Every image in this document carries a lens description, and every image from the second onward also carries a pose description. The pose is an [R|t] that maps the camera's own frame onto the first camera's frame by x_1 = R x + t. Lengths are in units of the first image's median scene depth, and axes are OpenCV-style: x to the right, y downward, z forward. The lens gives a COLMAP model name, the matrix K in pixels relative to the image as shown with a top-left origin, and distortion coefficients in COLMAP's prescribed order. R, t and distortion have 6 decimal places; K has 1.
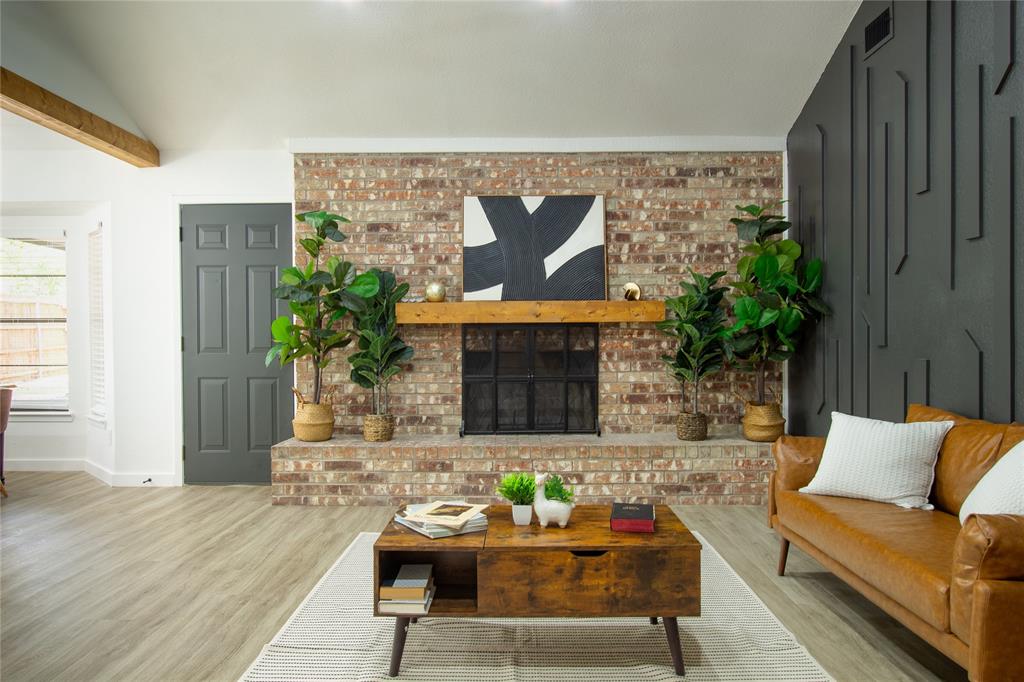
lens RADIAL K [[683.8, 0, 513.7], [0, 683.8, 344.1], [0, 0, 1]] dist [-0.010318, 0.001687]
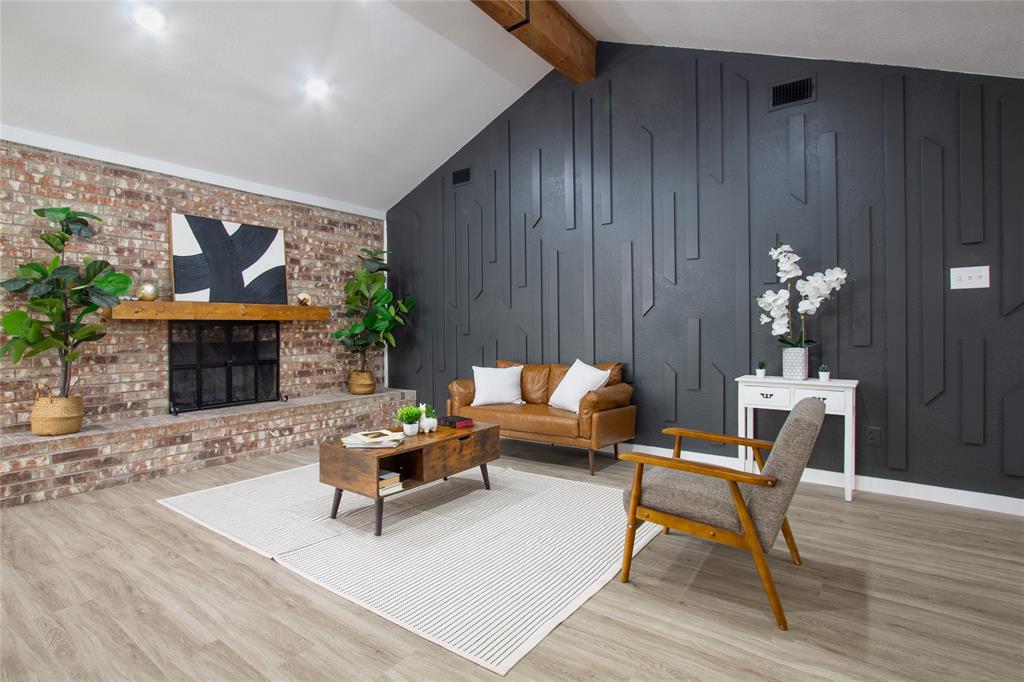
lens RADIAL K [[500.3, 0, 513.5], [0, 500.3, 334.7], [0, 0, 1]] dist [-0.002017, 0.000225]
pose [[0.593639, -0.010280, 0.804666, -0.418354], [0.015084, 0.999885, 0.001646, 0.003252], [-0.804590, 0.011160, 0.593726, 0.010701]]
